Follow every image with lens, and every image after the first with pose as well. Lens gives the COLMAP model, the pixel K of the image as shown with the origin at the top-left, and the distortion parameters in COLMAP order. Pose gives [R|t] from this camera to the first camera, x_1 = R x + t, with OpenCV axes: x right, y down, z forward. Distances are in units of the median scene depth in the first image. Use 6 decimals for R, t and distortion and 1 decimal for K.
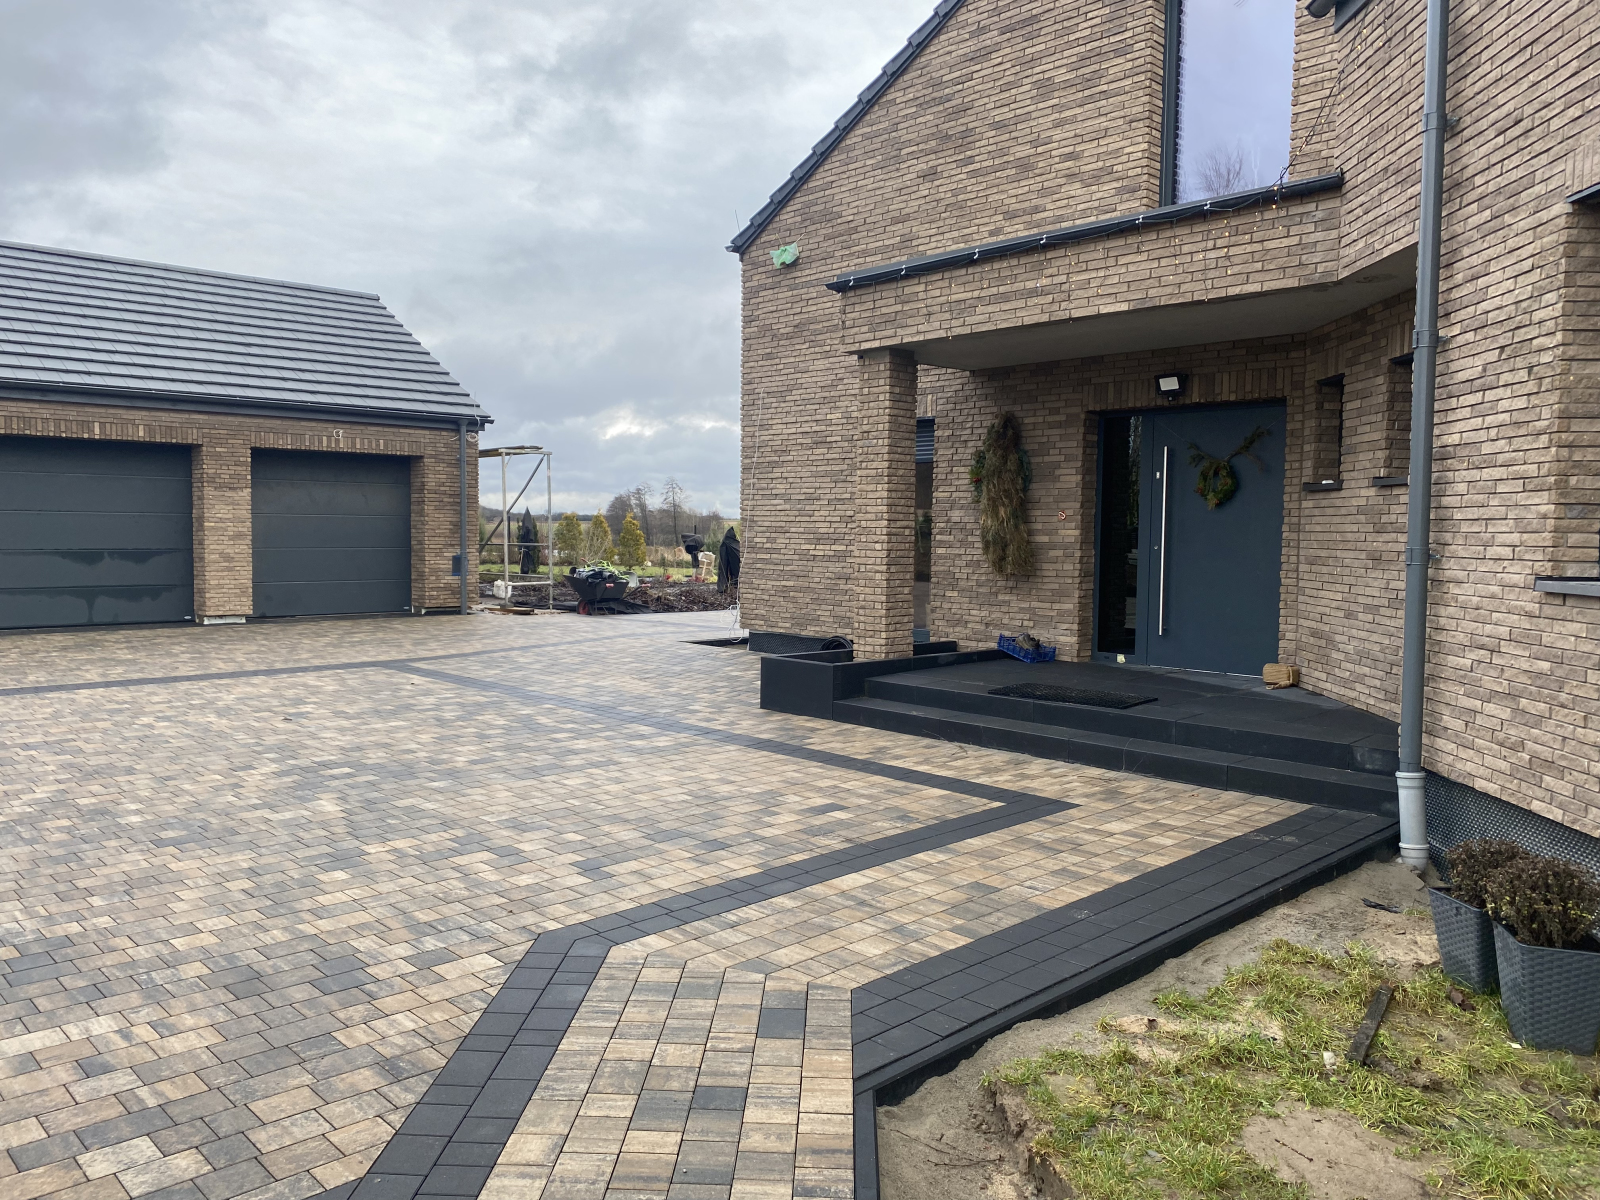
lens RADIAL K [[1197.5, 0, 739.7], [0, 1197.5, 606.6], [0, 0, 1]] dist [0.061855, -0.090657]
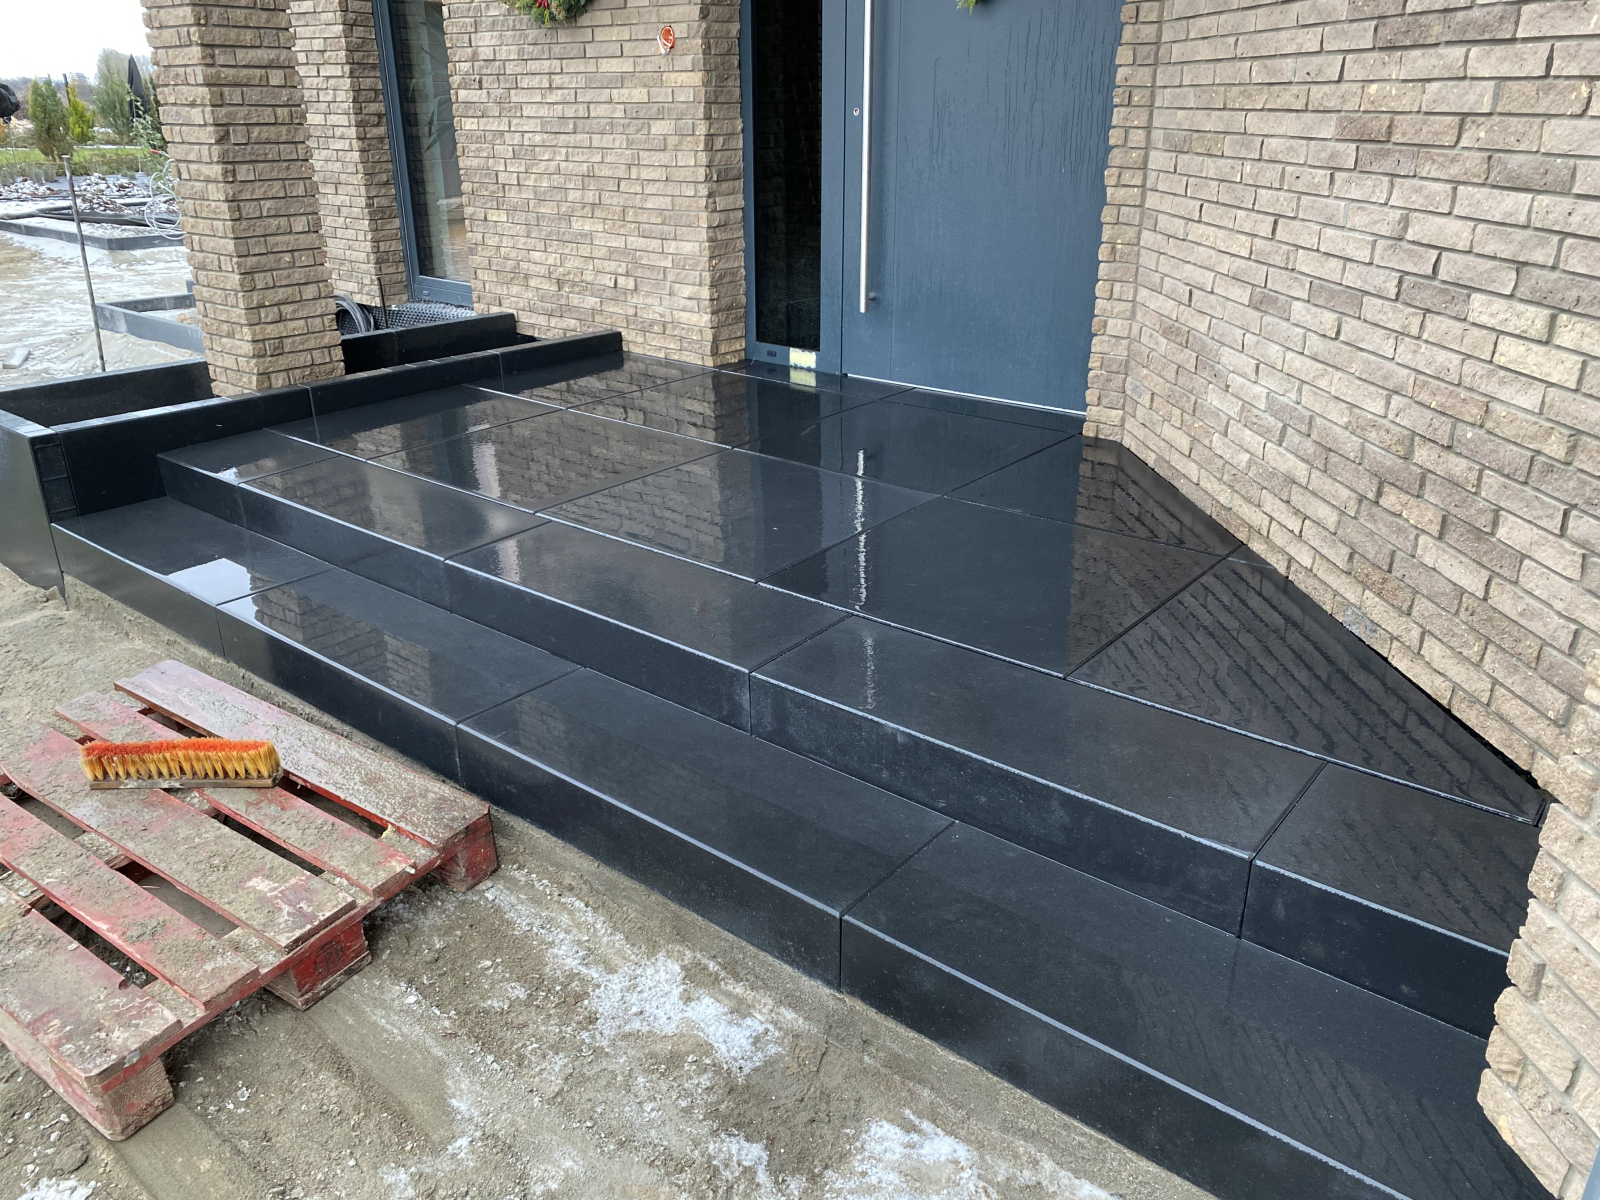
lens RADIAL K [[1195.8, 0, 794.7], [0, 1195.8, 598.5], [0, 0, 1]] dist [0.043623, -0.083528]
pose [[0.986921, -0.069461, 0.145473, 0.235767], [0.018504, 0.945254, 0.325810, -0.022961], [-0.160140, -0.318857, 0.934176, 0.507079]]
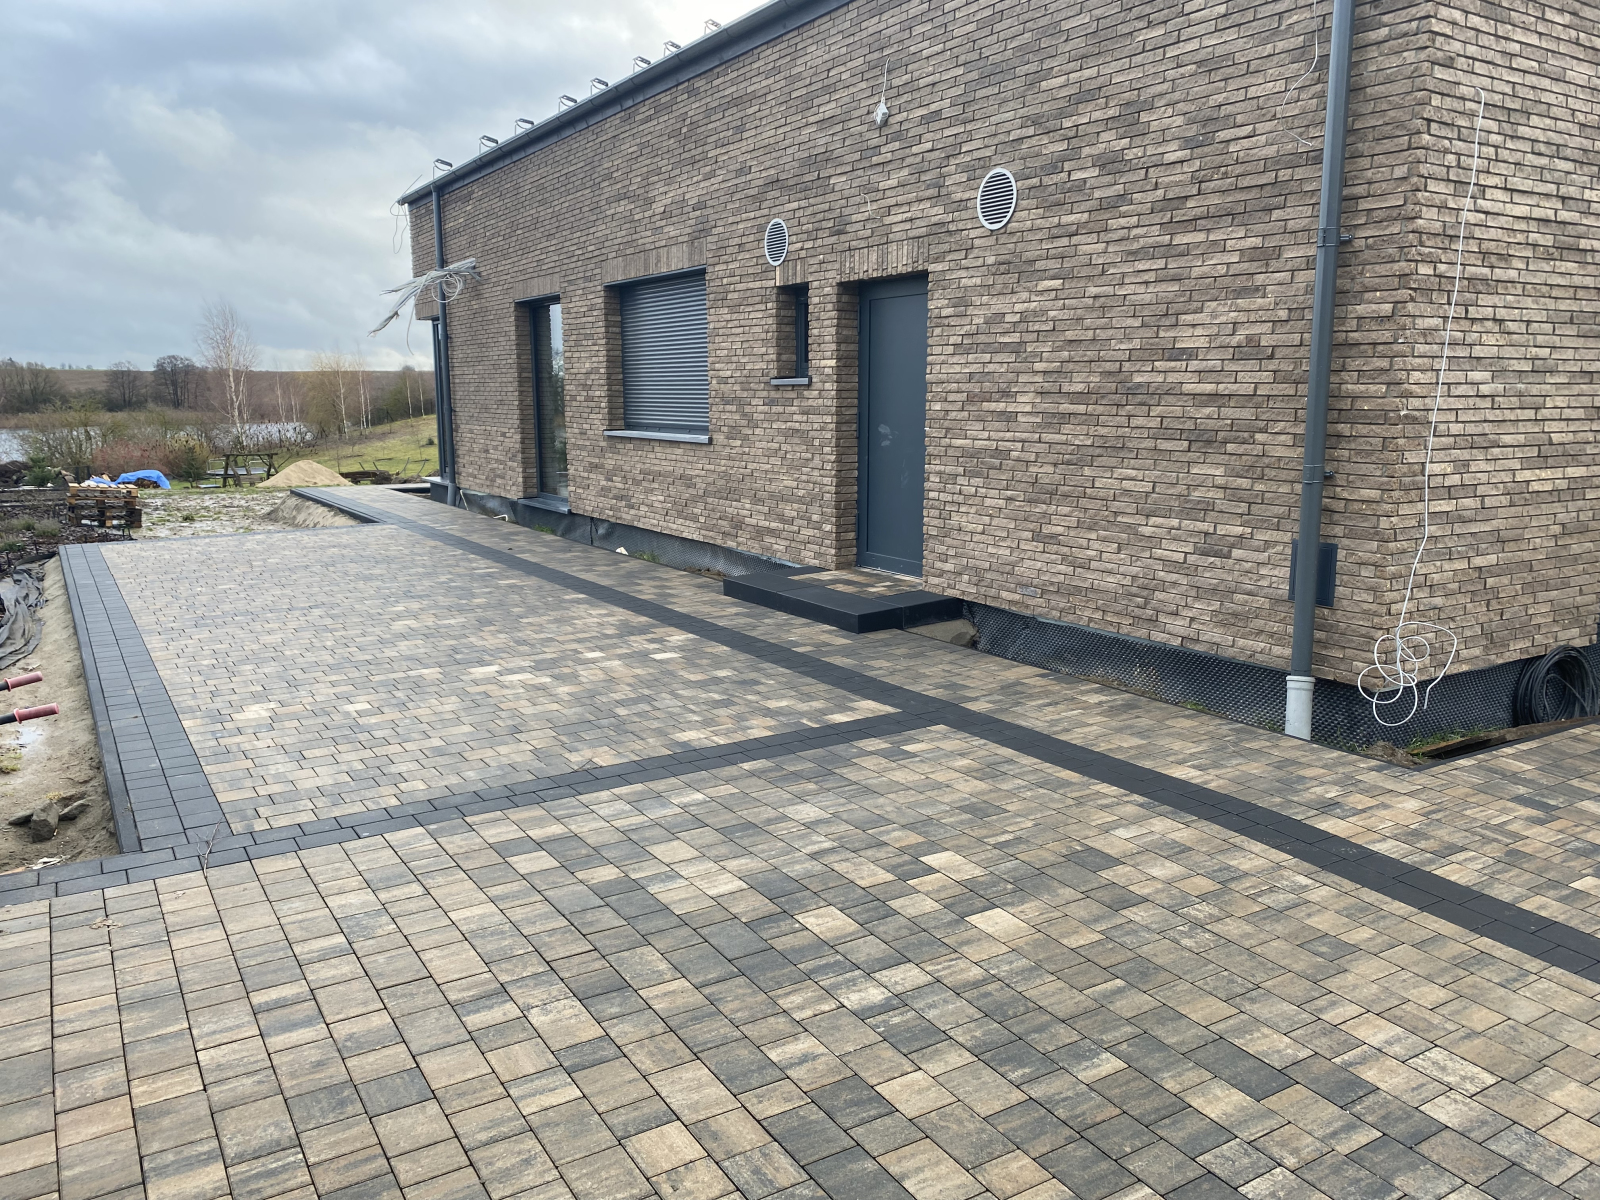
lens RADIAL K [[1229.9, 0, 805.4], [0, 1229.9, 592.4], [0, 0, 1]] dist [0.047741, -0.046392]
pose [[0.160289, -0.170575, 0.972220, -0.572034], [0.067850, 0.984530, 0.161549, -0.125972], [-0.984735, 0.040070, 0.169383, 1.476696]]
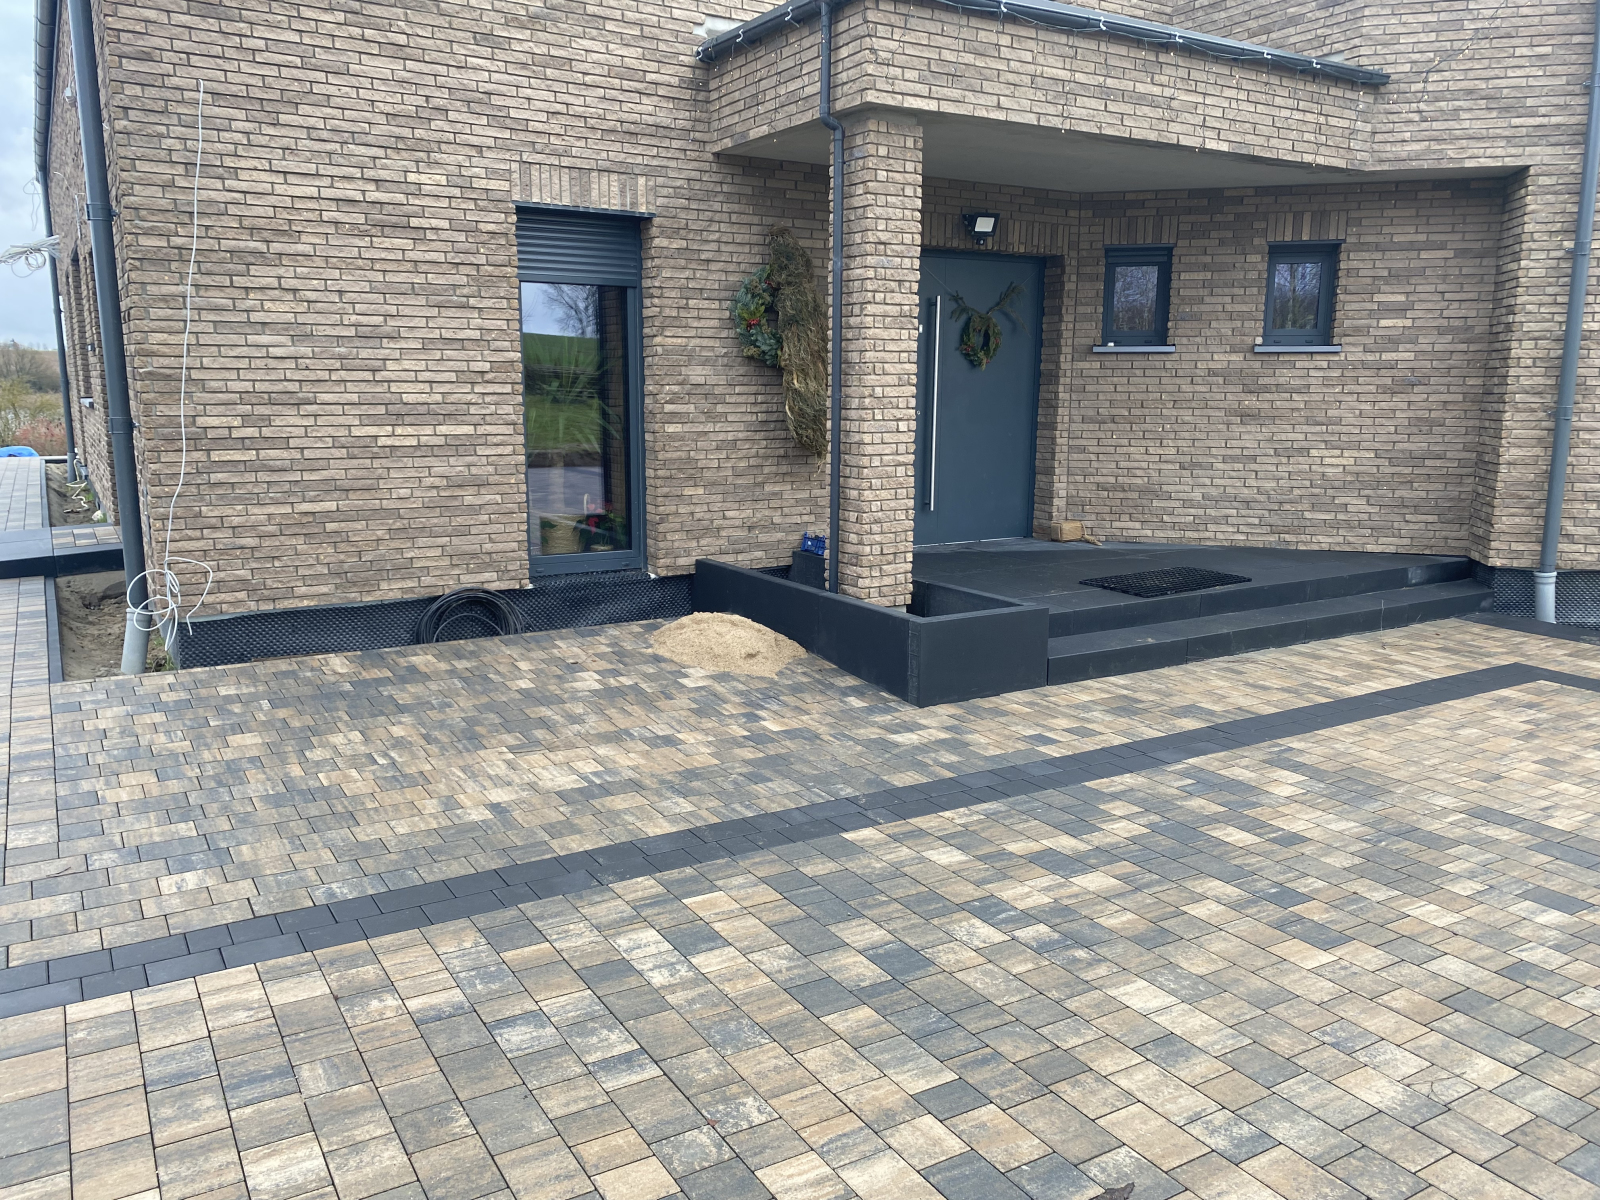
lens RADIAL K [[1229.9, 0, 805.4], [0, 1229.9, 592.4], [0, 0, 1]] dist [0.047741, -0.046392]
pose [[0.171799, -0.179420, 0.968656, -0.542806], [0.061519, 0.983310, 0.171223, -0.075830], [-0.983209, 0.030175, 0.179969, 0.893026]]
